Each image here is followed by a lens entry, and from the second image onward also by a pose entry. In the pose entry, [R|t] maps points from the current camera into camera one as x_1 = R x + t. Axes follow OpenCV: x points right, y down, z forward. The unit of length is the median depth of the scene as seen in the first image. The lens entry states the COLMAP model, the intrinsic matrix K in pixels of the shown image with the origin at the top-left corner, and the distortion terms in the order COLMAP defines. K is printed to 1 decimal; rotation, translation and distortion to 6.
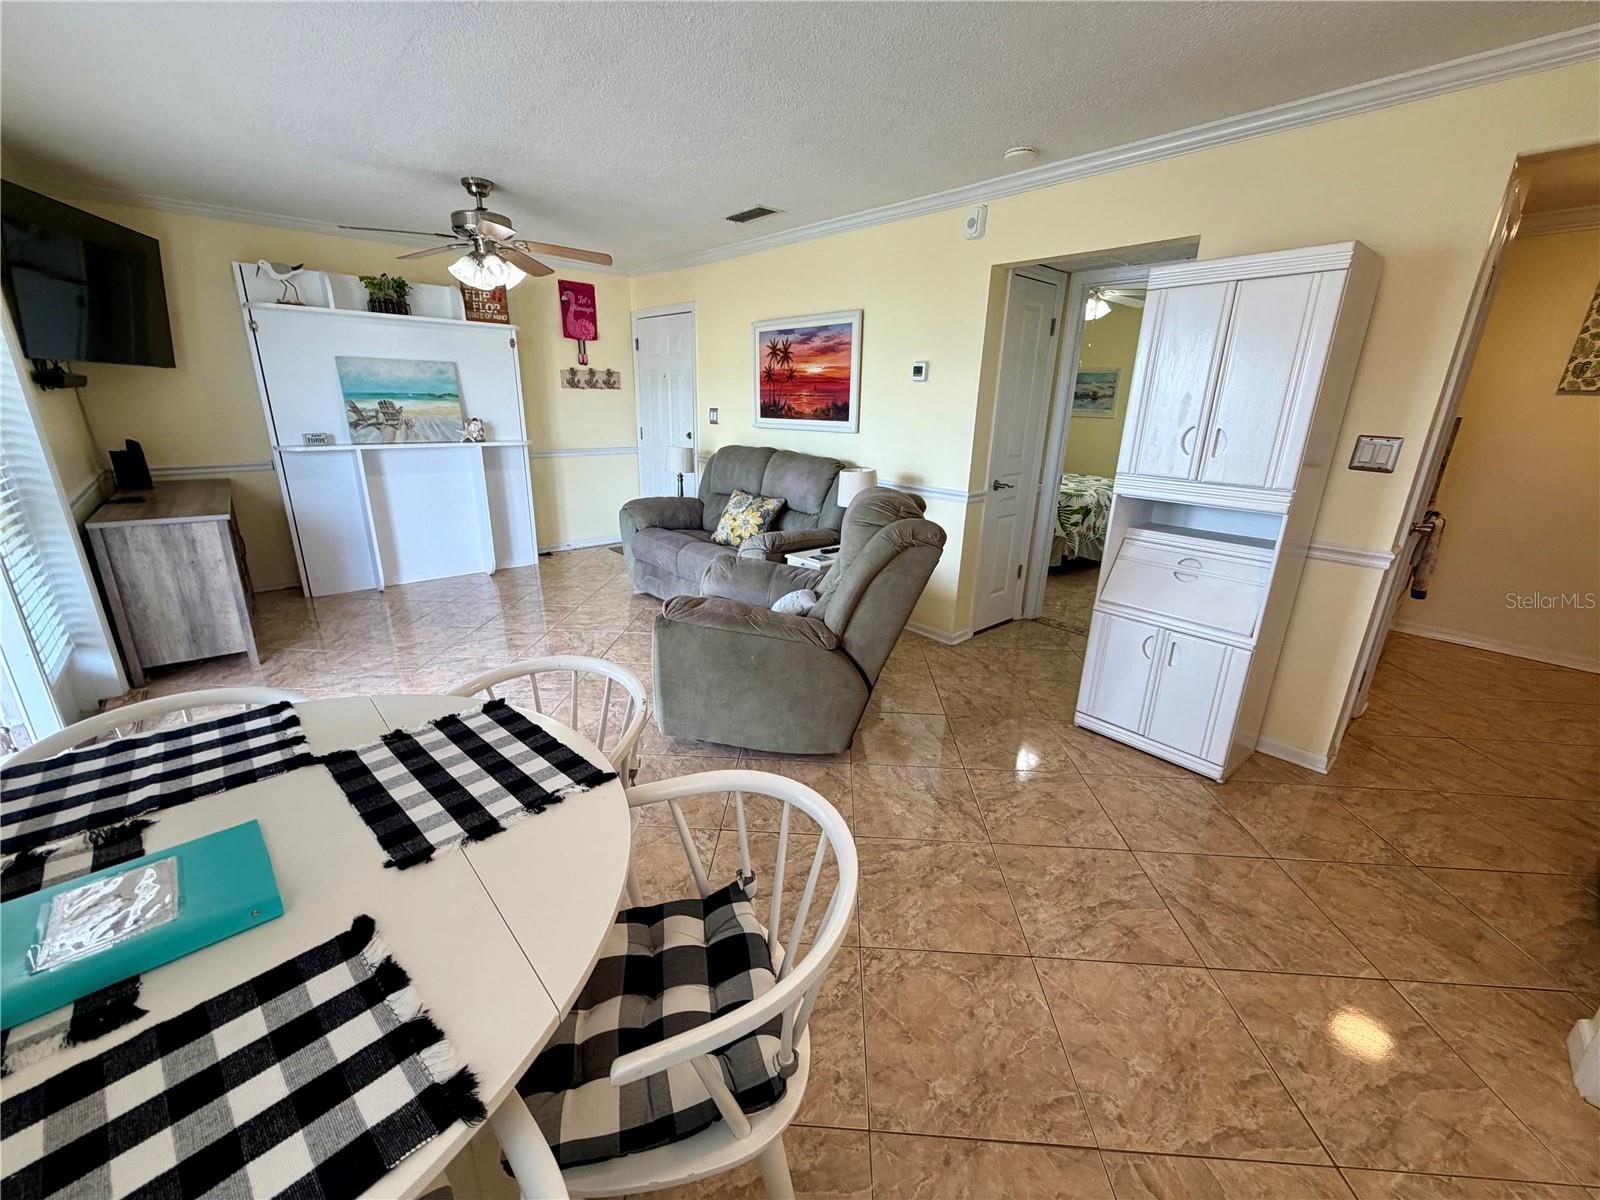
lens RADIAL K [[628.9, 0, 800.0], [0, 628.9, 600.0], [0, 0, 1]] dist [0.000795, 0.000058]
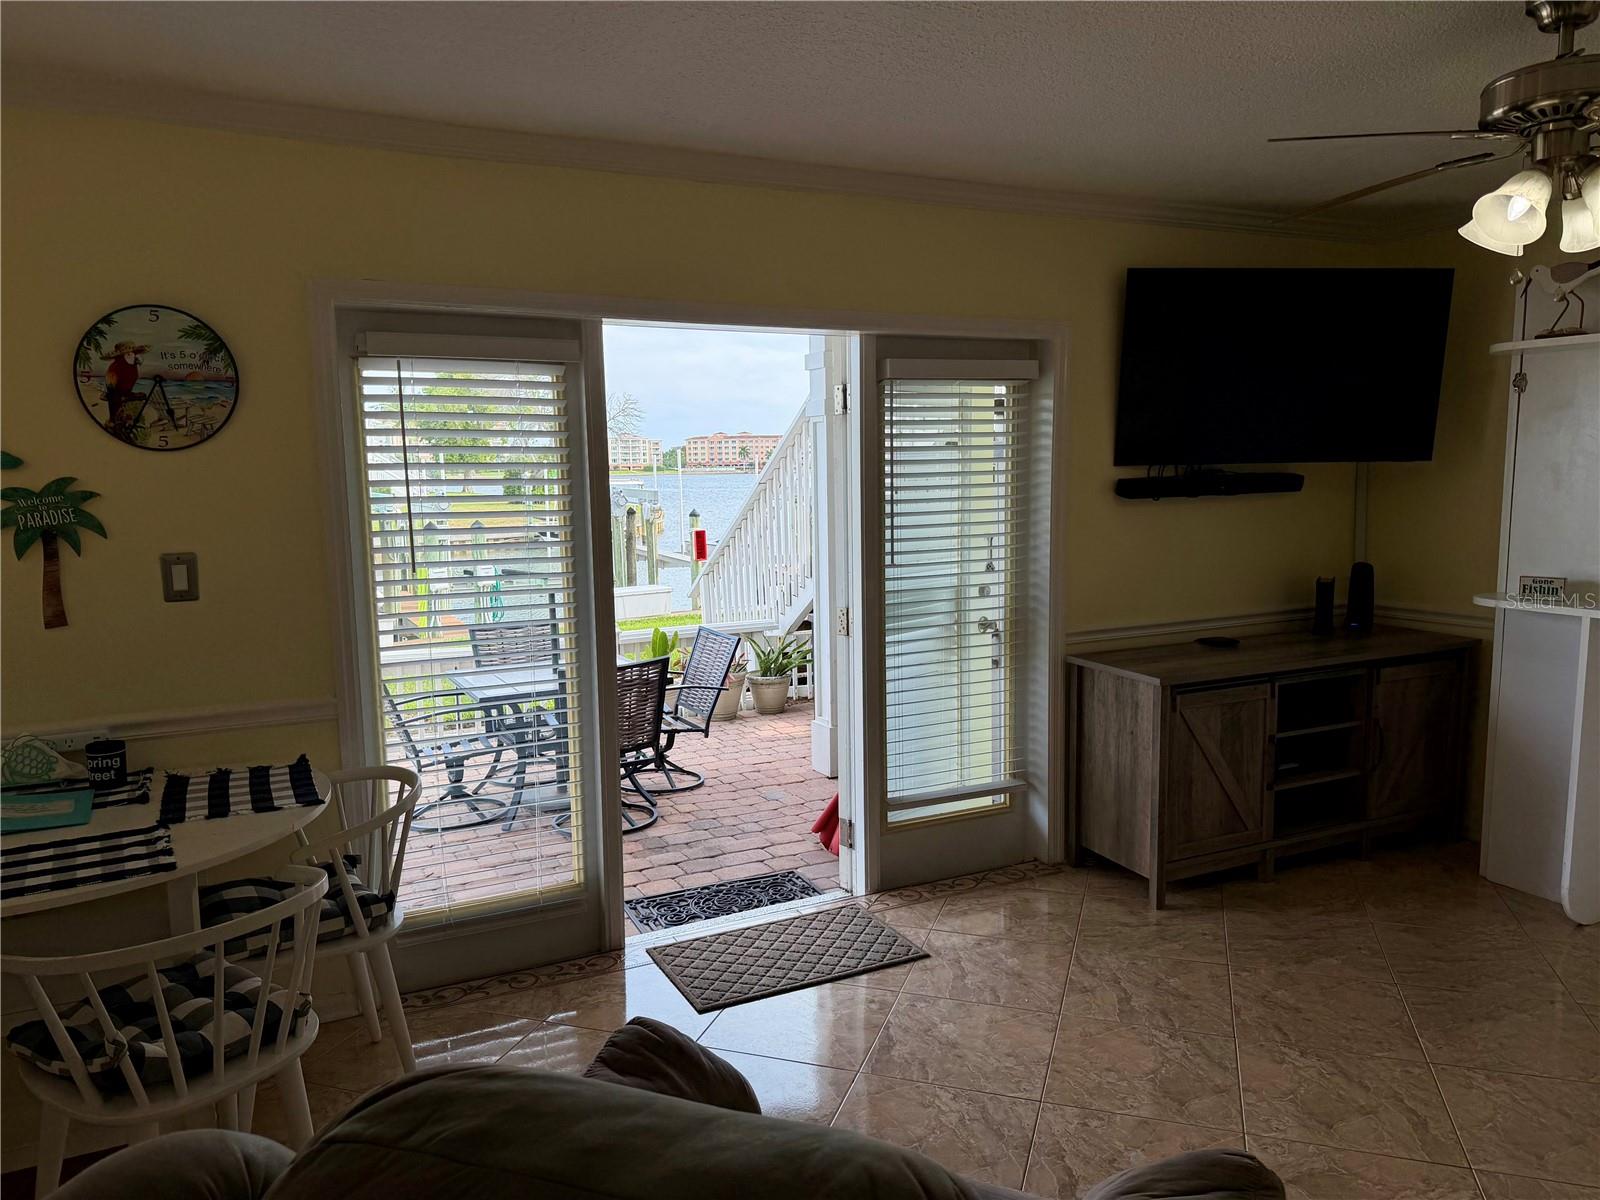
lens RADIAL K [[1156.2, 0, 804.3], [0, 1156.2, 563.1], [0, 0, 1]] dist [0.039675, -0.002176]
pose [[-0.271678, 0.073298, -0.959593, 0.391913], [-0.280471, 0.947783, 0.151802, -0.342557], [0.920613, 0.310379, -0.236933, 0.922482]]
